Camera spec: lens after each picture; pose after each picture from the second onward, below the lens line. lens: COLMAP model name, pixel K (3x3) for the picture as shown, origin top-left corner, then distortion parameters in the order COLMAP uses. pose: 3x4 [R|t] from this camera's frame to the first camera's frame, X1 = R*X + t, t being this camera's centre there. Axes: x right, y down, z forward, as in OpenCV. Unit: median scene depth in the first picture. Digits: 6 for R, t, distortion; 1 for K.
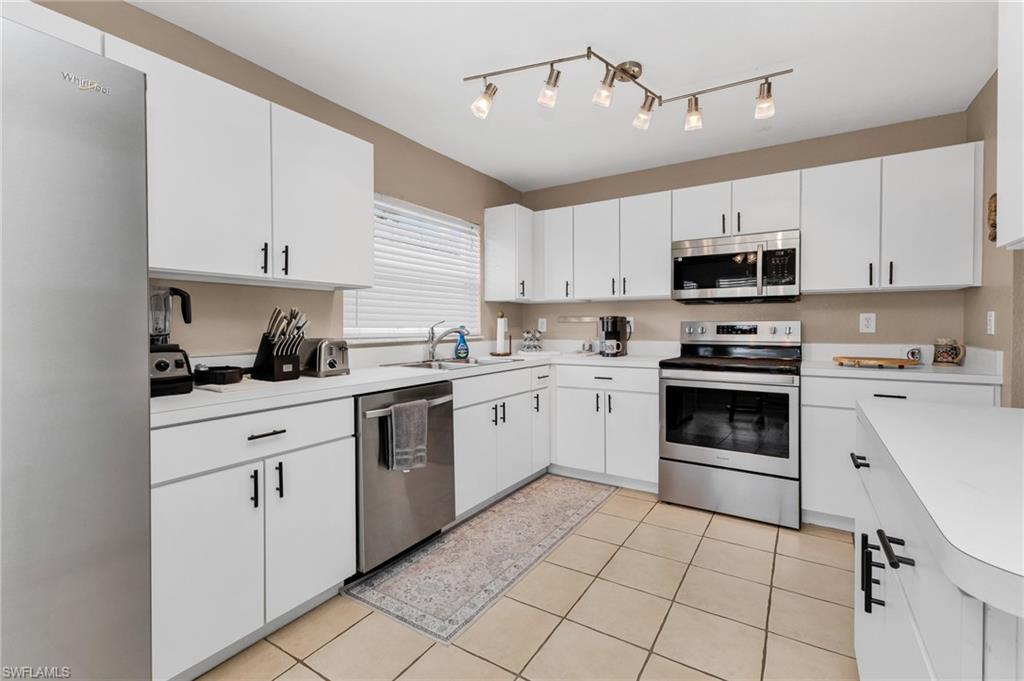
lens RADIAL K [[455.2, 0, 506.9], [0, 455.2, 334.2], [0, 0, 1]] dist [0.004480, 0.000259]
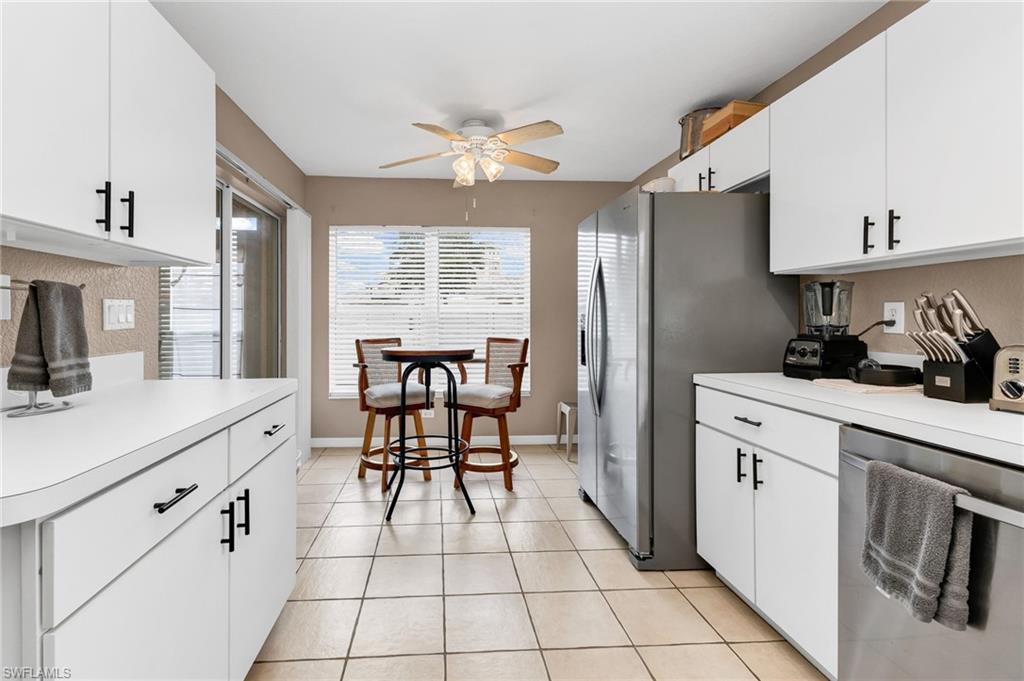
lens RADIAL K [[466.2, 0, 460.4], [0, 466.2, 316.7], [0, 0, 1]] dist [0.003244, 0.000183]
pose [[-0.811686, 0.005911, -0.584064, 0.488625], [-0.004433, 0.999858, 0.016278, -0.028562], [0.584077, 0.015802, -0.811544, 1.113909]]
